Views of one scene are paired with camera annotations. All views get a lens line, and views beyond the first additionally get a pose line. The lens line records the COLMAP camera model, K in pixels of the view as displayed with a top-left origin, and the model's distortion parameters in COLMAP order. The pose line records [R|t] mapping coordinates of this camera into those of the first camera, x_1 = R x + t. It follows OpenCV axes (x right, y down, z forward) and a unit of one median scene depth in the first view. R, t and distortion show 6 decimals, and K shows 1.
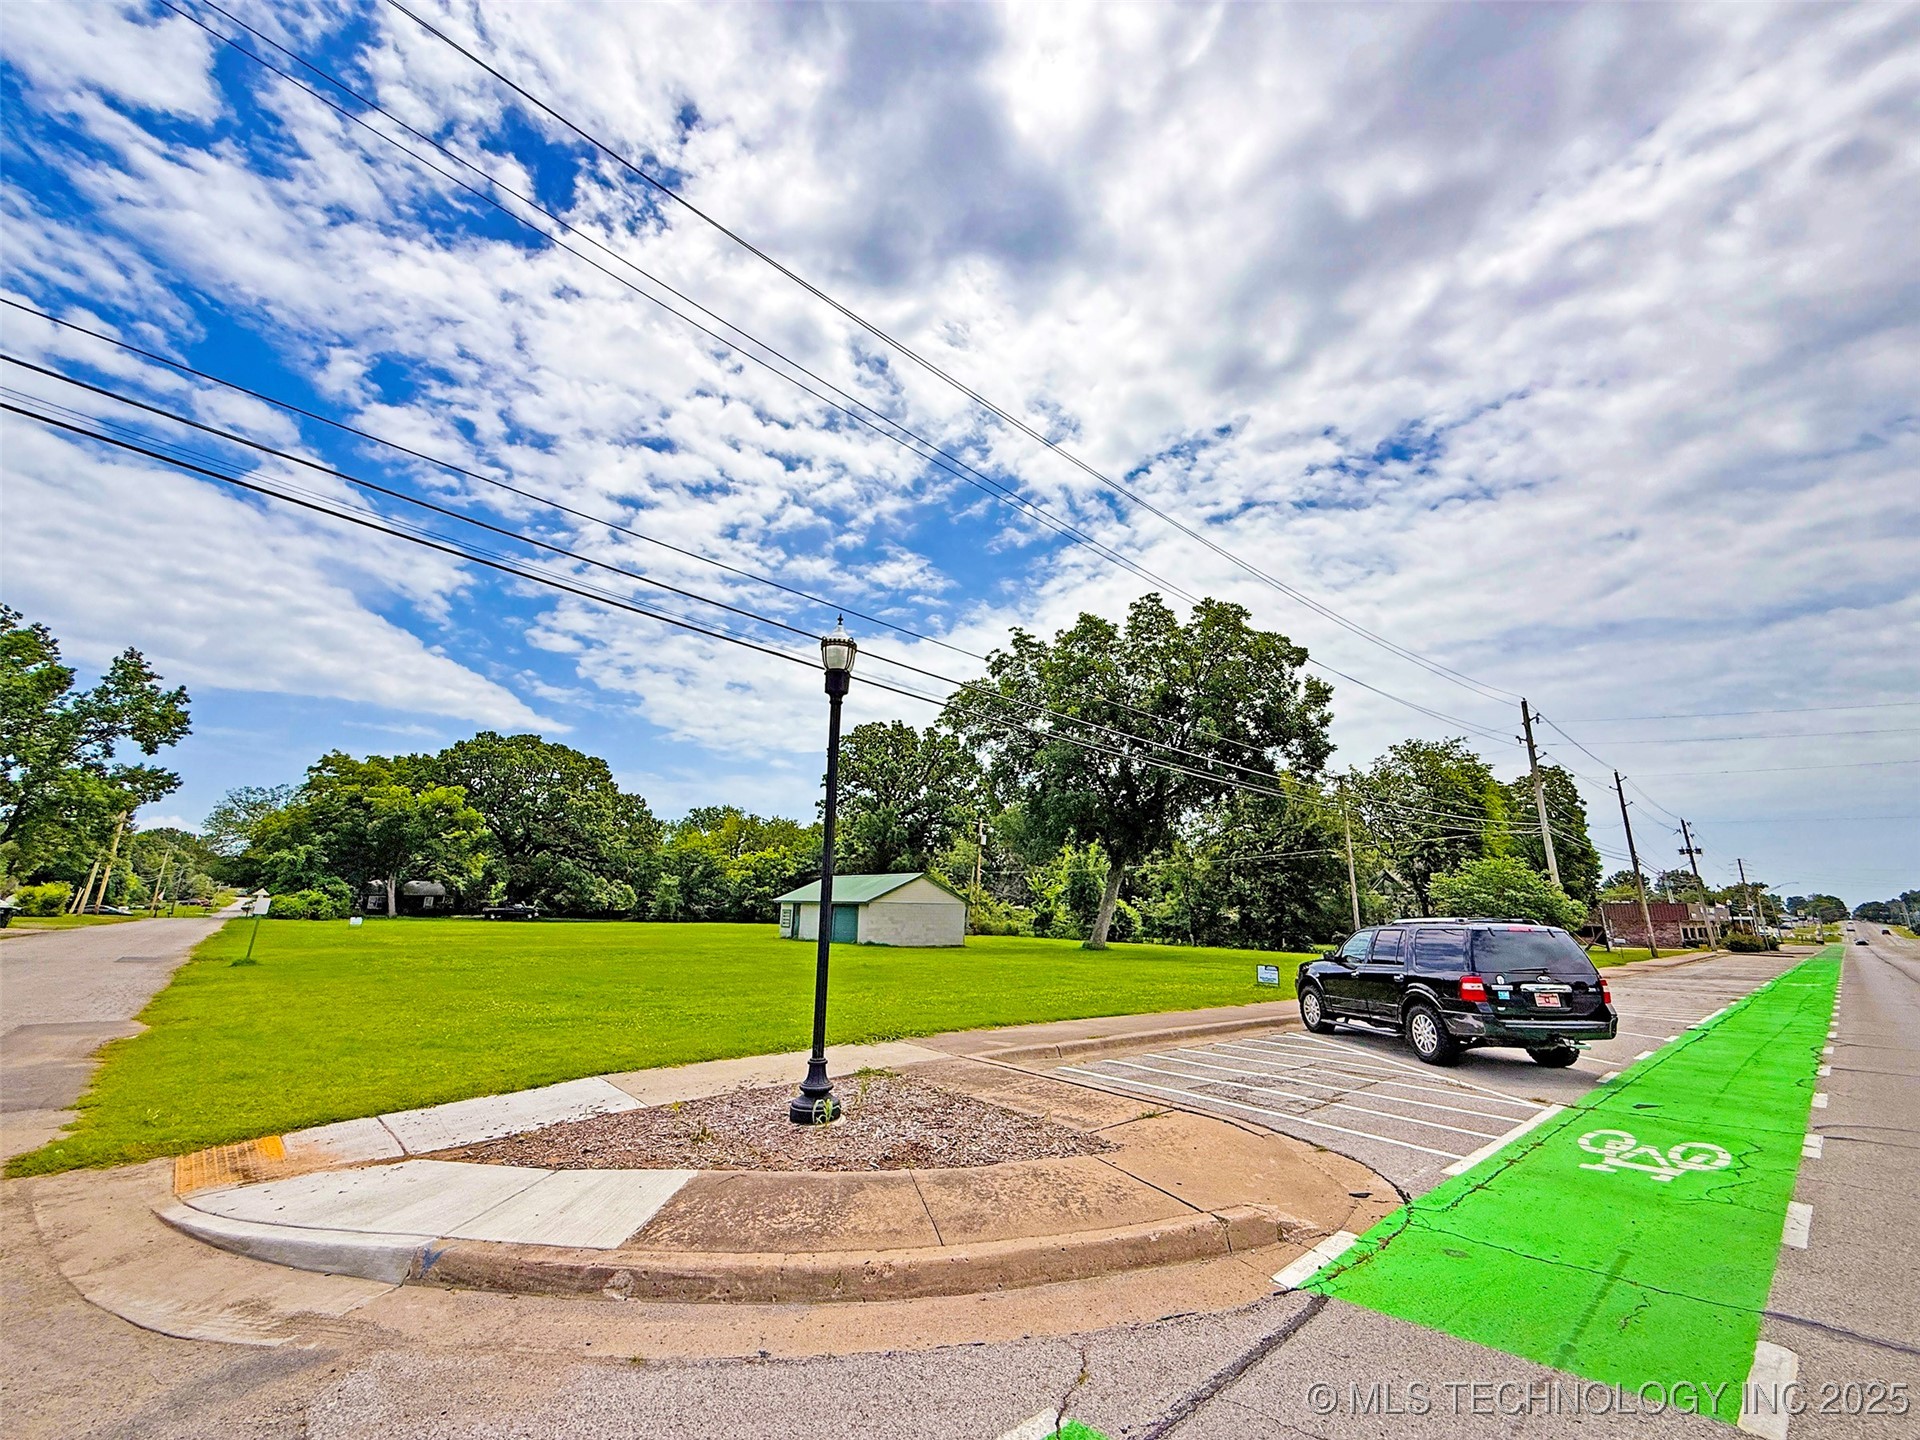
lens RADIAL K [[771.6, 0, 960.0], [0, 771.6, 720.0], [0, 0, 1]] dist [0.000920, -0.000070]
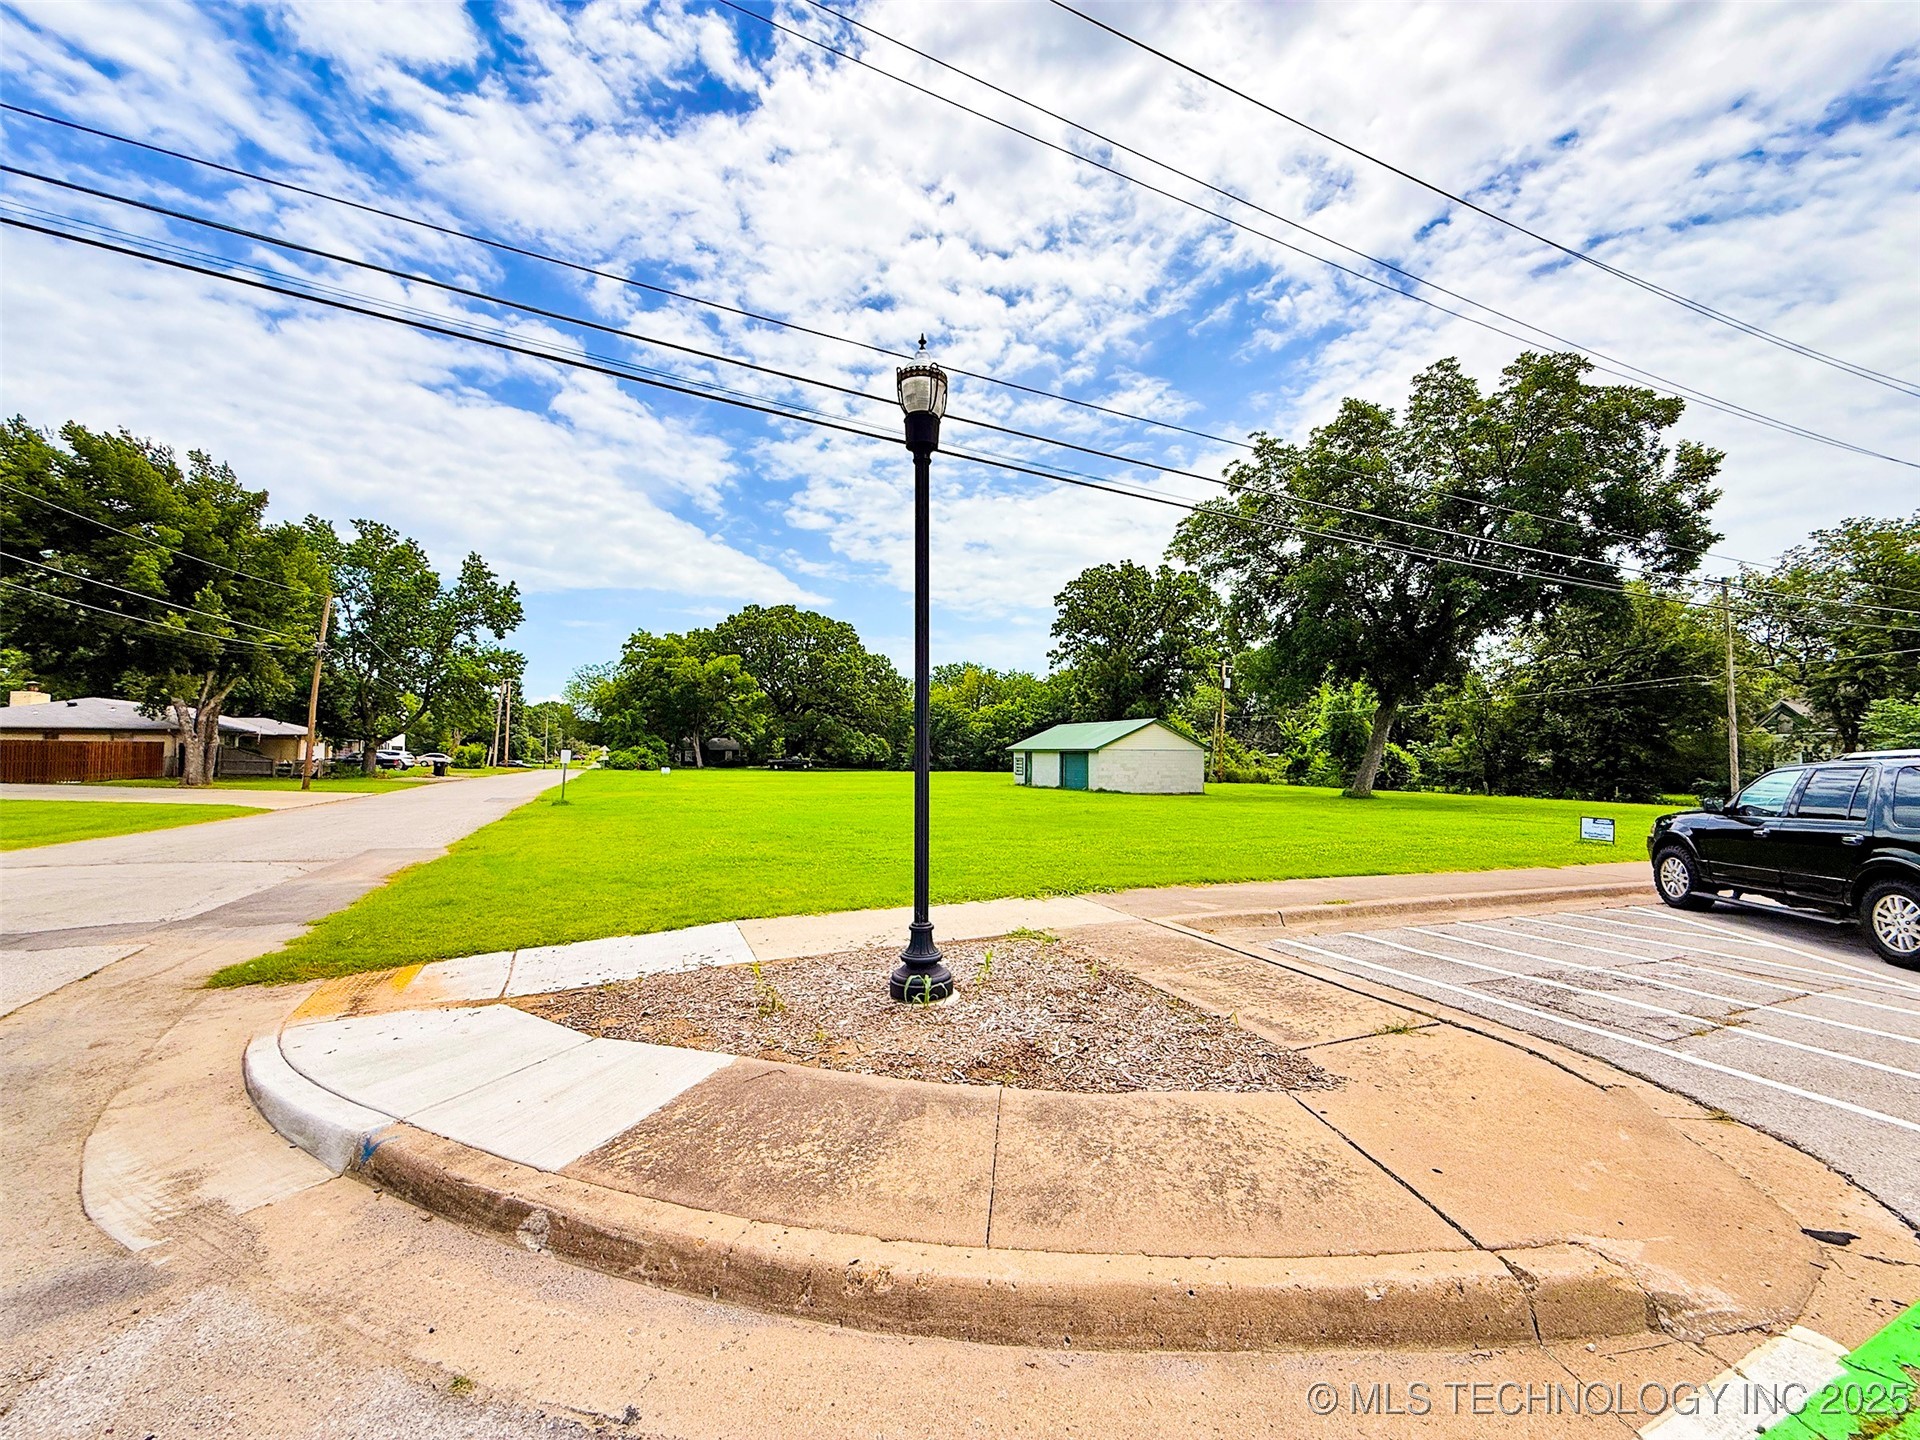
lens RADIAL K [[770.8, 0, 959.4], [0, 770.8, 729.6], [0, 0, 1]] dist [0.001196, -0.000572]
pose [[0.950586, -0.020762, -0.309768, 0.002371], [0.082450, 0.978816, 0.187407, 0.002445], [0.299314, -0.203687, 0.932160, 0.007717]]
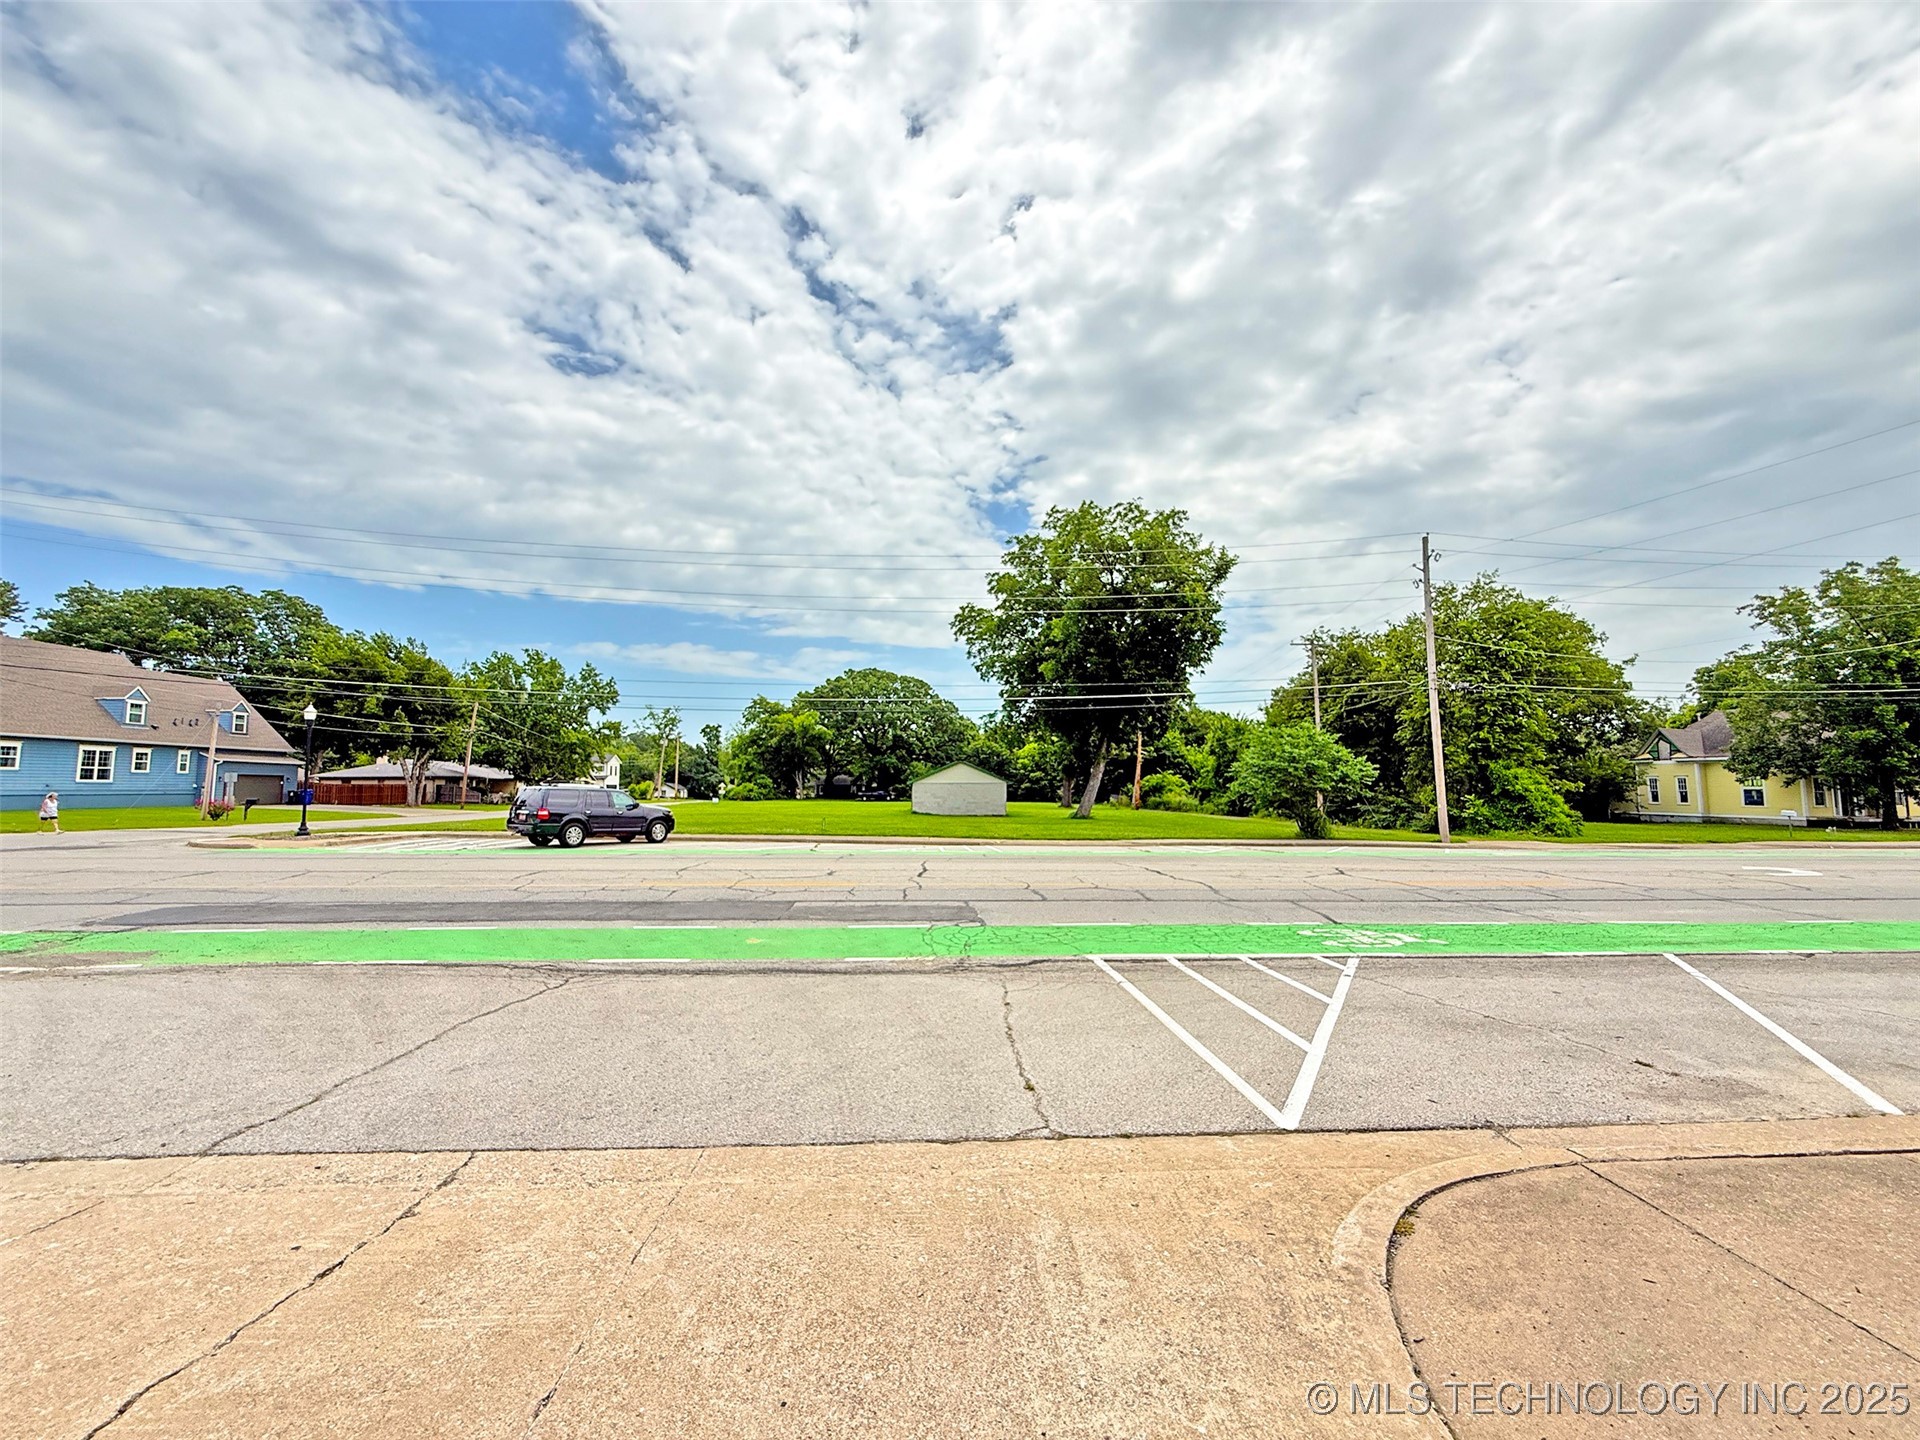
lens RADIAL K [[766.9, 0, 953.2], [0, 766.9, 716.5], [0, 0, 1]] dist [0.000452, 0.000053]
pose [[0.802239, -0.073192, -0.592500, 0.111368], [0.155908, 0.983701, 0.089581, 0.002184], [0.576286, -0.164241, 0.800574, -0.001307]]
